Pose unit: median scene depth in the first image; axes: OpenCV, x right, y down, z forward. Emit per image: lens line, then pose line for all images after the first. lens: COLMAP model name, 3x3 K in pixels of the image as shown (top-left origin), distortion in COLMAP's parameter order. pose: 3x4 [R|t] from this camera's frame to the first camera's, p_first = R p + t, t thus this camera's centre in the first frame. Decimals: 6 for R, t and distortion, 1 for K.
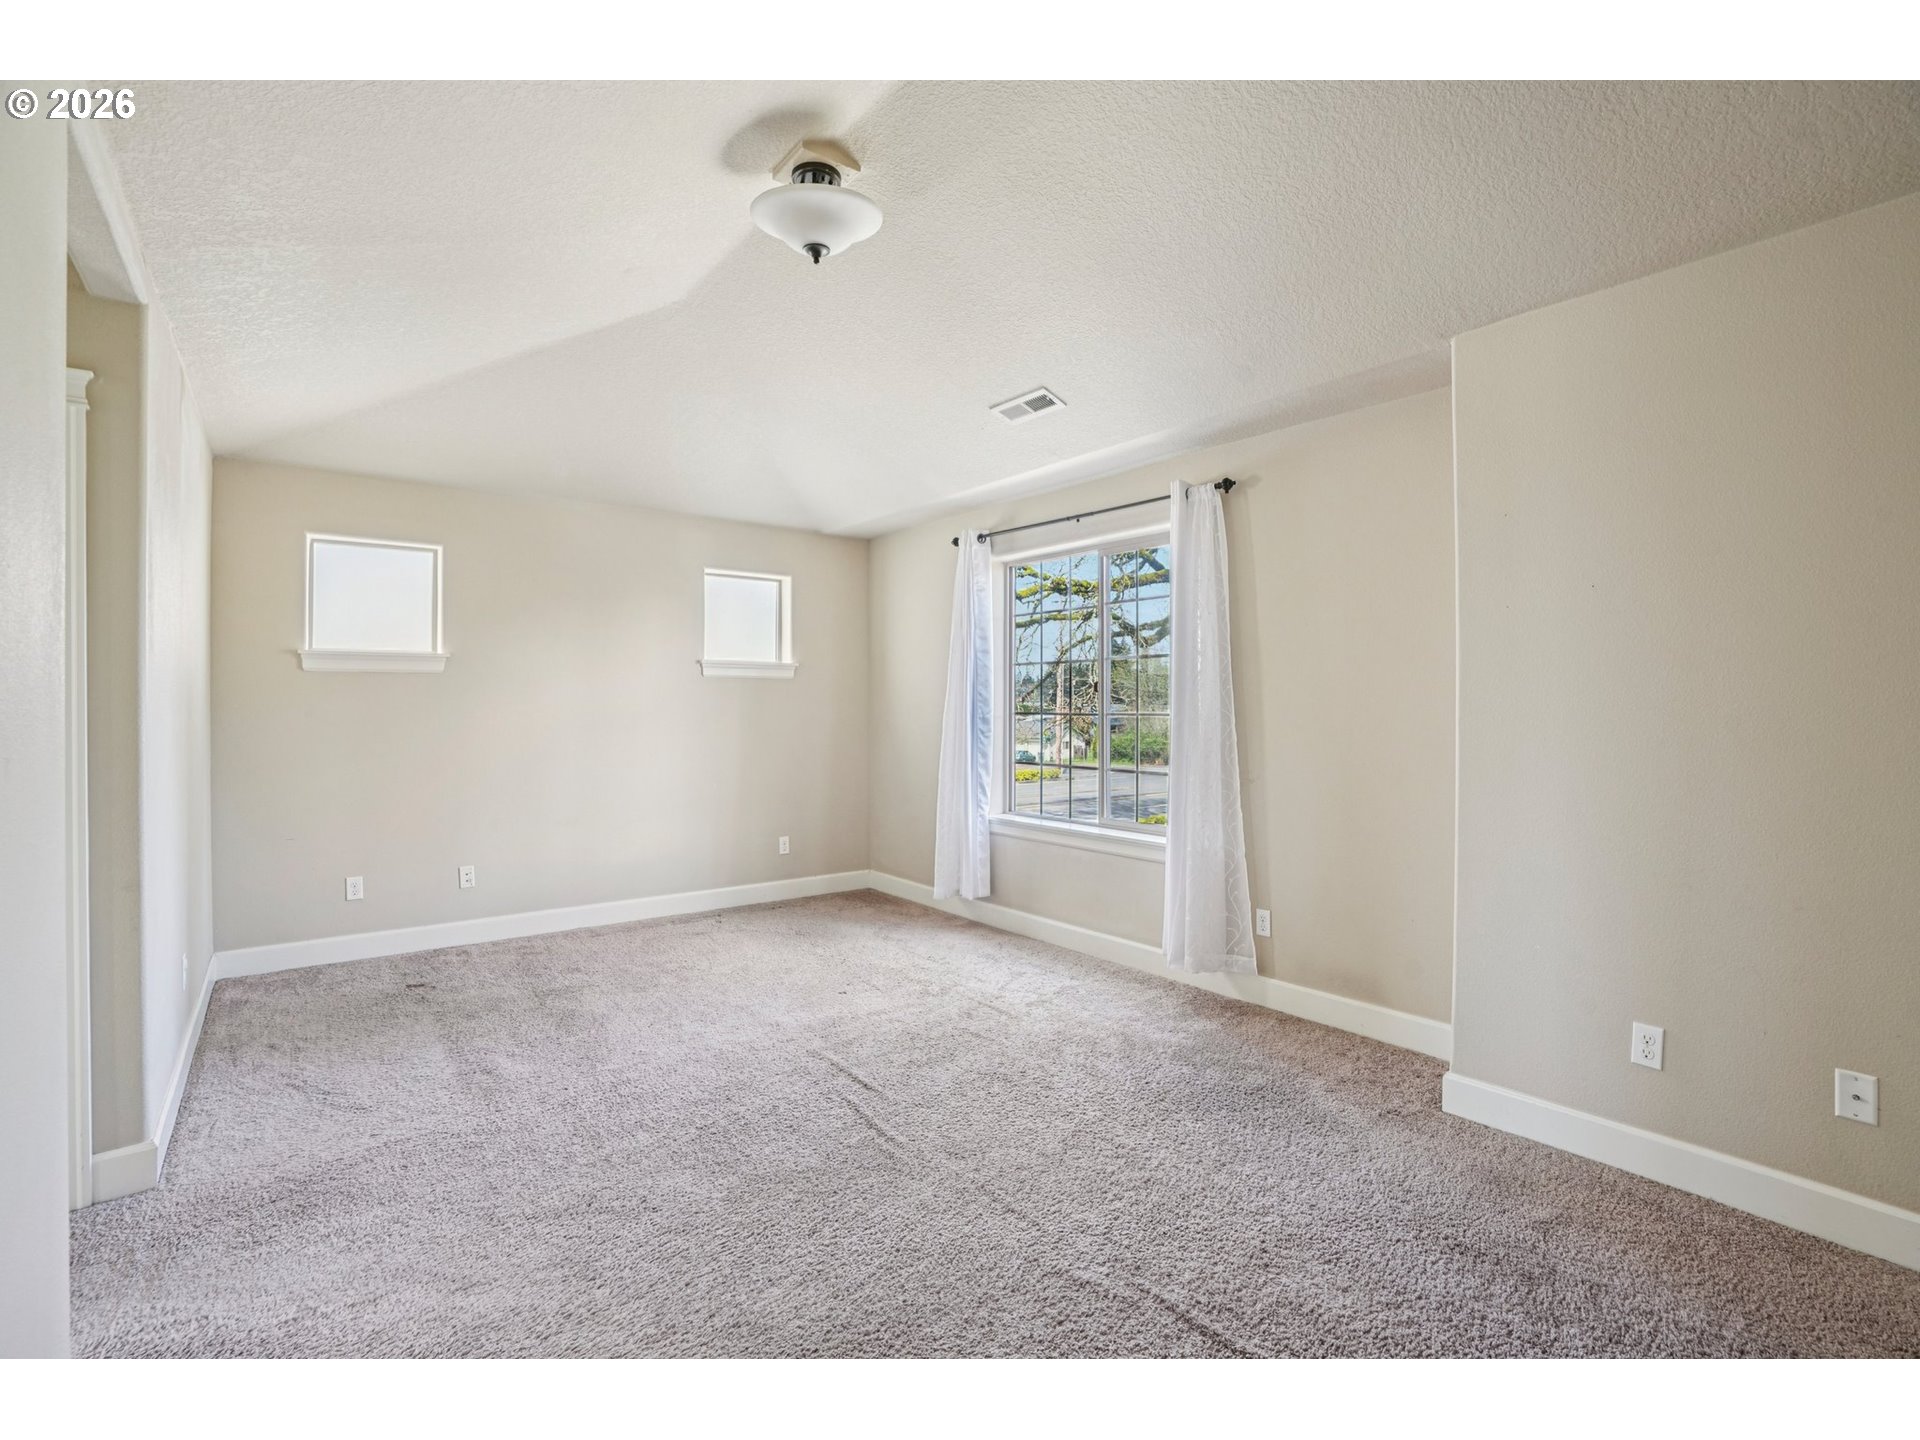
lens RADIAL K [[888.5, 0, 960.2], [0, 888.5, 720.7], [0, 0, 1]] dist [-0.052123, 0.020980]
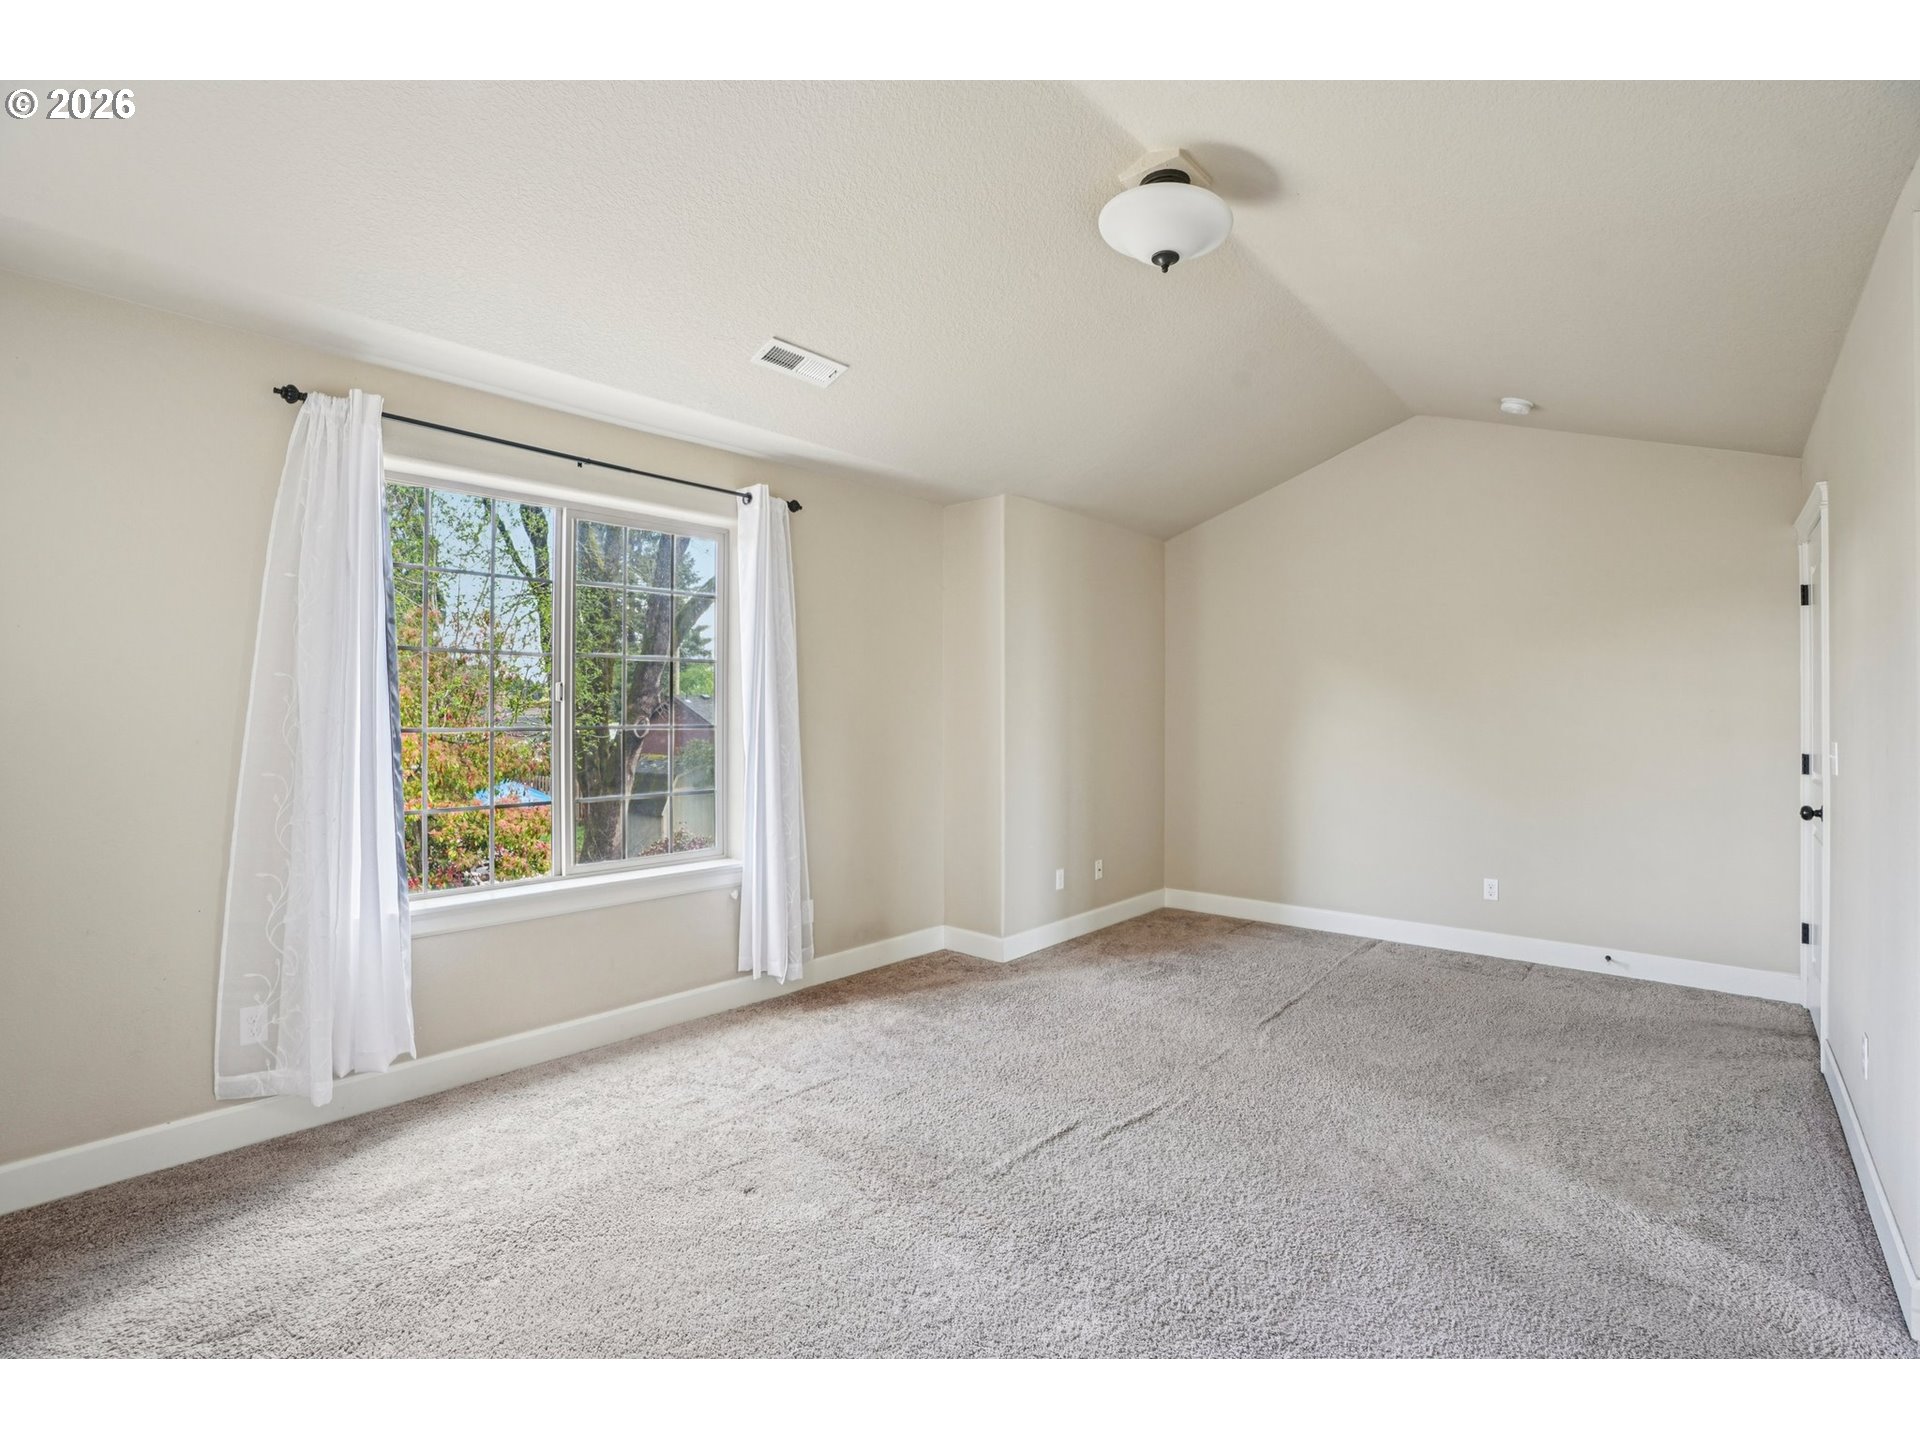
lens RADIAL K [[888.5, 0, 960.2], [0, 888.5, 720.7], [0, 0, 1]] dist [-0.052123, 0.020980]
pose [[-0.173943, -0.011897, 0.984684, -0.751874], [0.013300, 0.999807, 0.014429, -0.023655], [-0.984666, 0.015606, -0.173752, 0.960100]]
